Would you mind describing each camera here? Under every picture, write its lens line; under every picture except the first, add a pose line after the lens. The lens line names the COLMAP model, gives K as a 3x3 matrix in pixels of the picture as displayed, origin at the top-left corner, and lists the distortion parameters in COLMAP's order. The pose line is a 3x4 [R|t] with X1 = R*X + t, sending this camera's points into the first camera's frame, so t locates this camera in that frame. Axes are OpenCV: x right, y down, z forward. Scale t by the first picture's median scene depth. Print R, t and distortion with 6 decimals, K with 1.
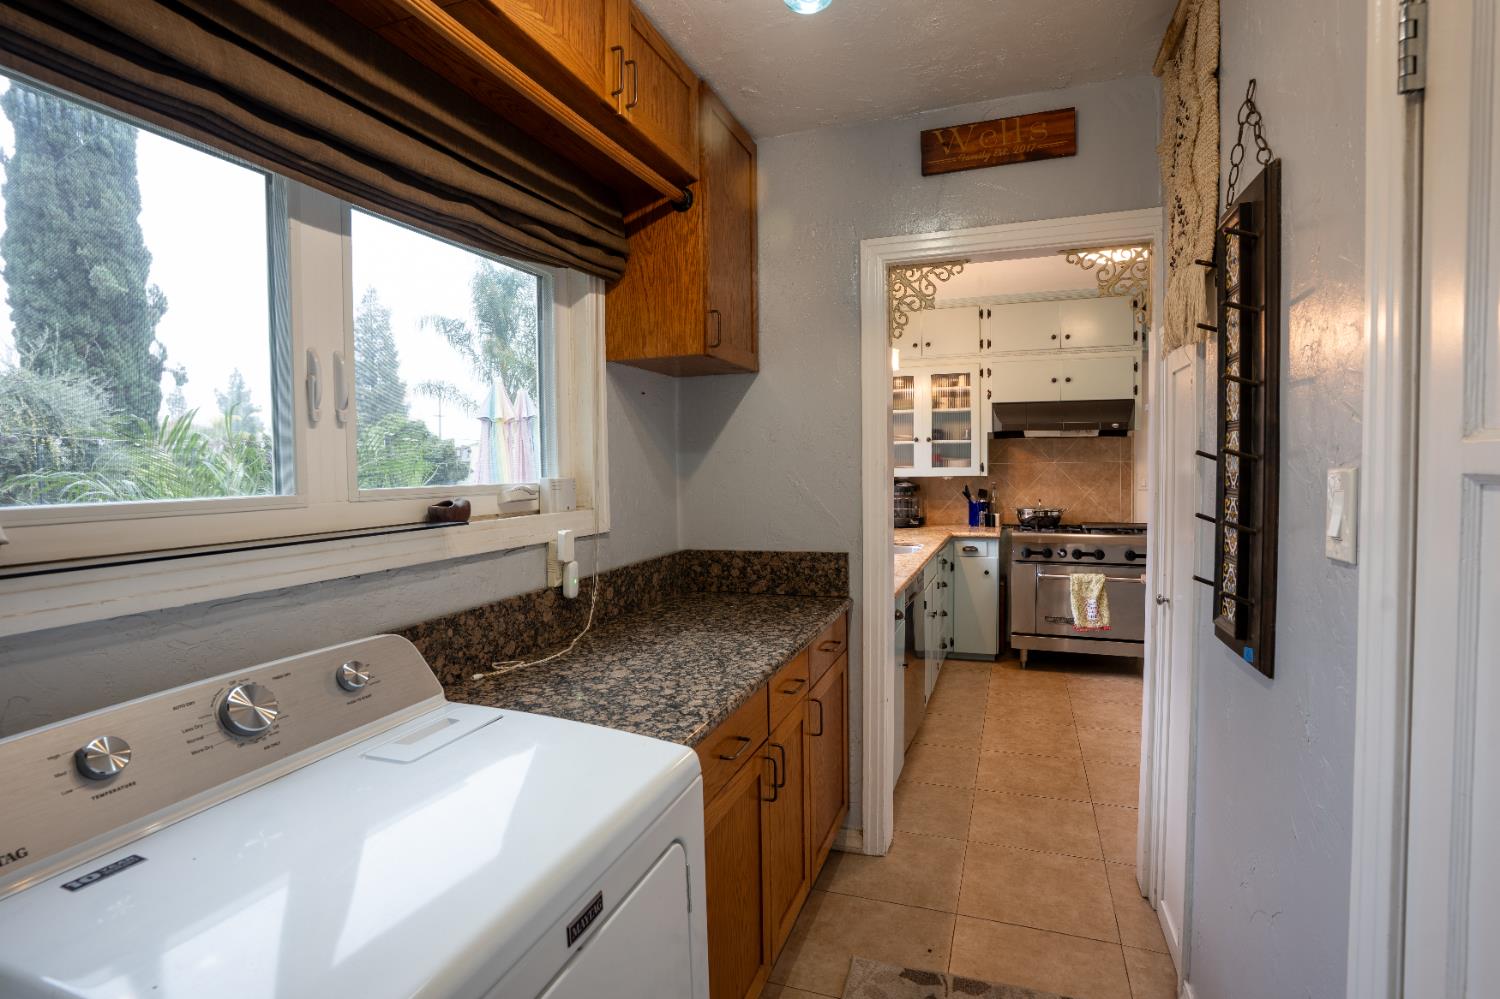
lens RADIAL K [[742.9, 0, 751.5], [0, 742.9, 499.0], [0, 0, 1]] dist [-0.026128, 0.000724]
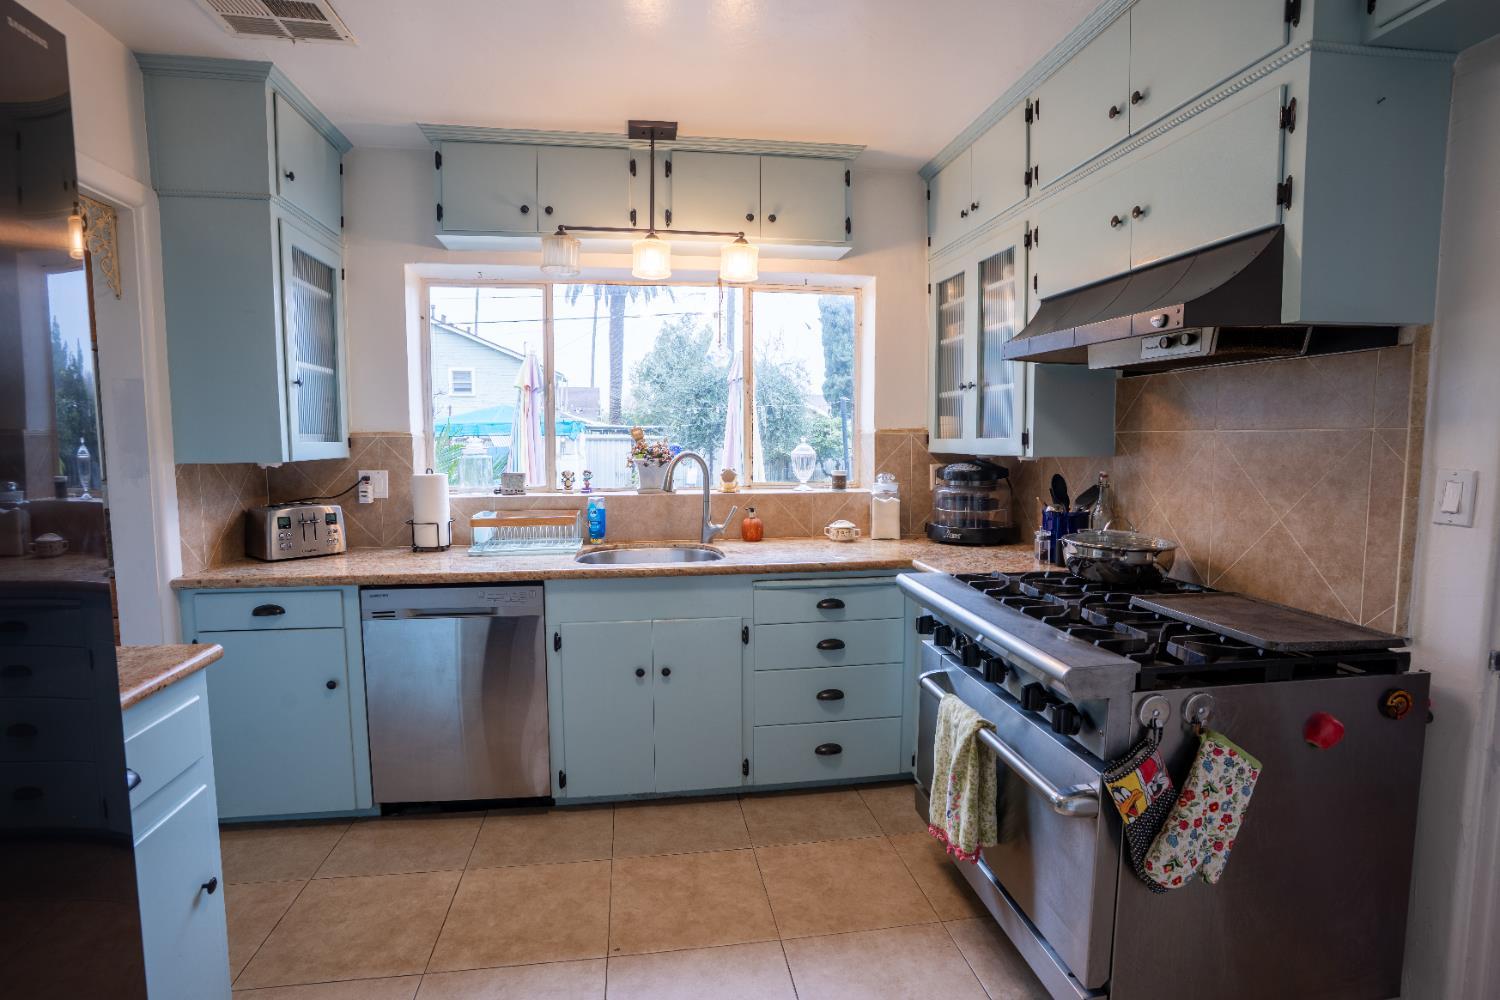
lens RADIAL K [[742.9, 0, 748.3], [0, 742.9, 496.4], [0, 0, 1]] dist [-0.026128, 0.000724]
pose [[0.467778, 0.083008, -0.879939, 0.651912], [-0.046762, 0.996510, 0.069146, -0.030195], [0.882608, 0.008802, 0.470027, 0.616504]]
